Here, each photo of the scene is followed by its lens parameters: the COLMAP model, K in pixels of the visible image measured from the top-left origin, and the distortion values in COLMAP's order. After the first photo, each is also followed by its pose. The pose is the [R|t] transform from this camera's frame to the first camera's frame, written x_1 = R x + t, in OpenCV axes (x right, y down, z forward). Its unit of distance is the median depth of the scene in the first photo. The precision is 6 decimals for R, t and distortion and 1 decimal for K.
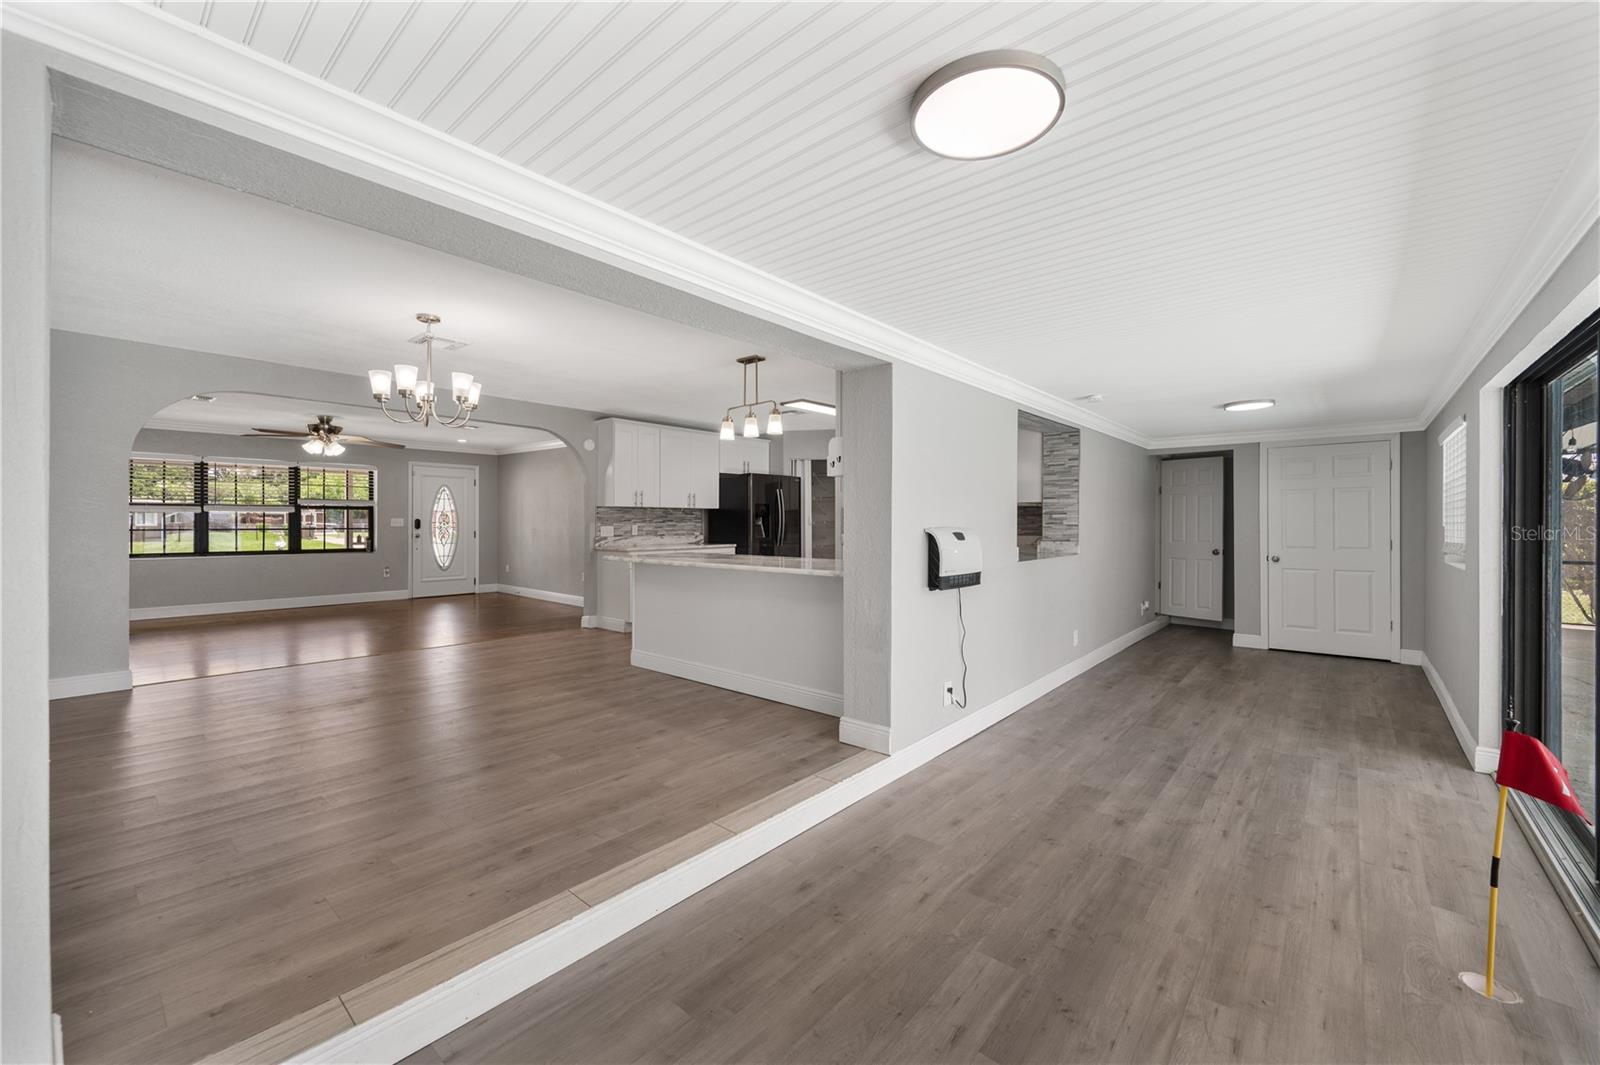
lens RADIAL K [[644.6, 0, 794.3], [0, 644.6, 521.9], [0, 0, 1]] dist [0.000949, -0.000321]
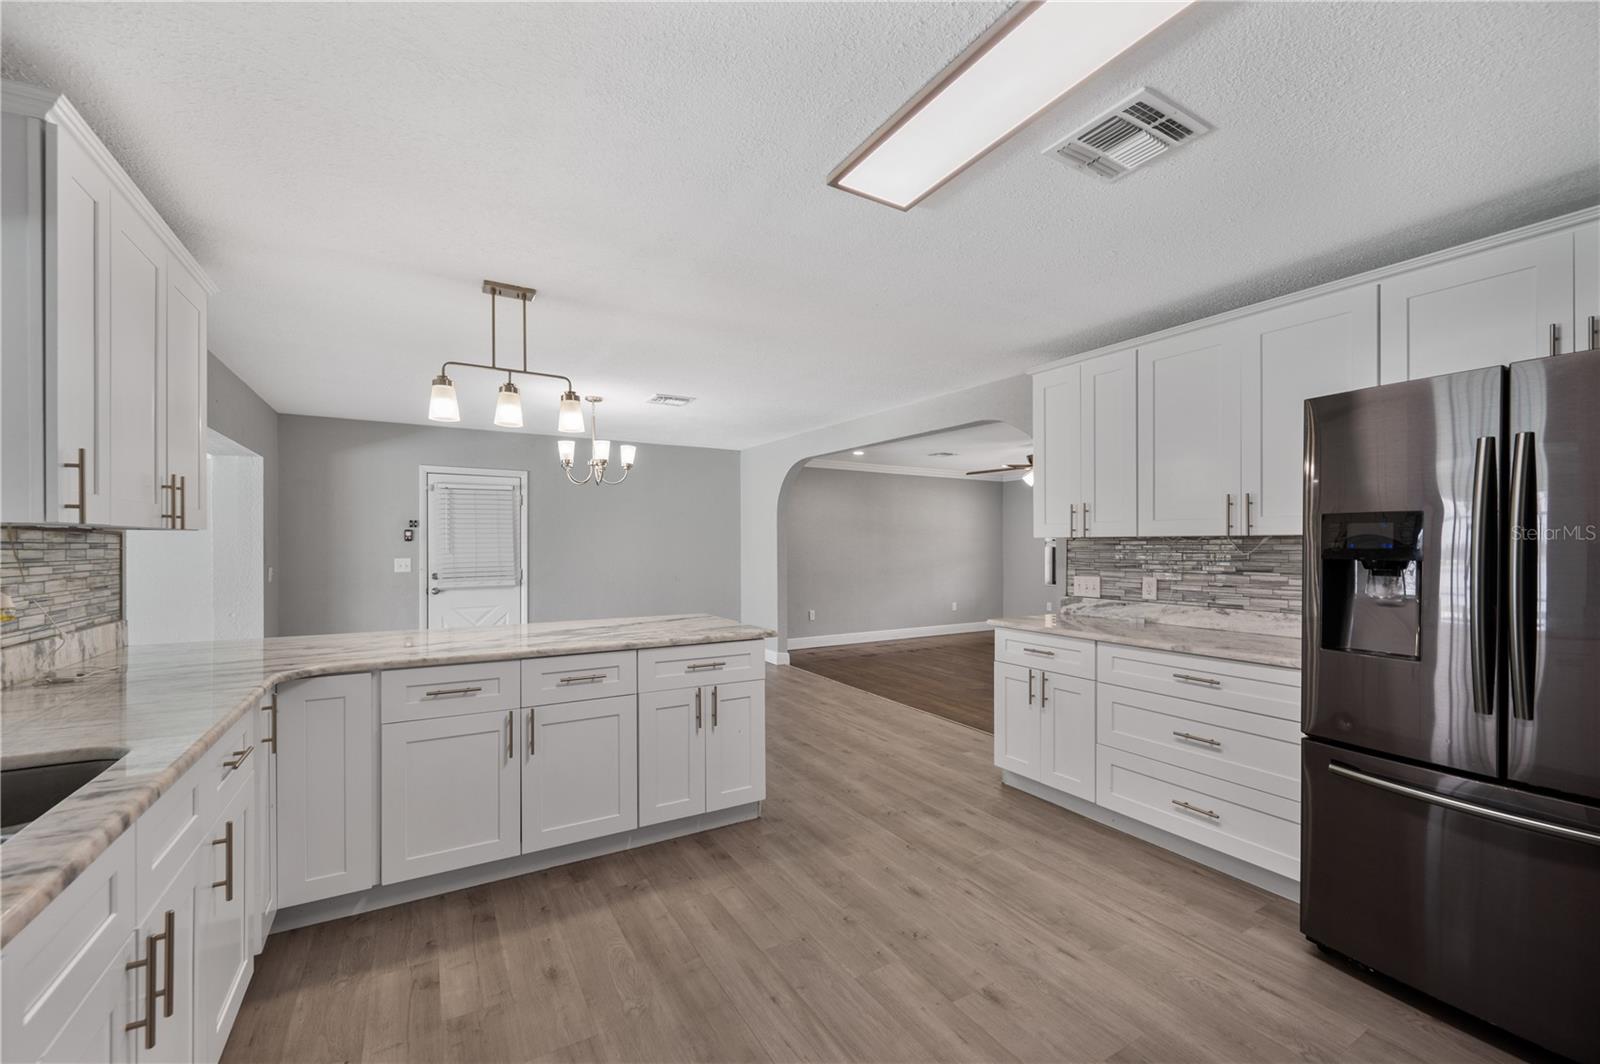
lens RADIAL K [[644.6, 0, 800.1], [0, 644.6, 543.5], [0, 0, 1]] dist [0.000949, -0.000321]
pose [[-0.306892, -0.004097, -0.951736, 0.253127], [-0.000780, 0.999991, -0.004053, -0.016175], [0.951744, -0.000502, -0.306892, 0.915853]]
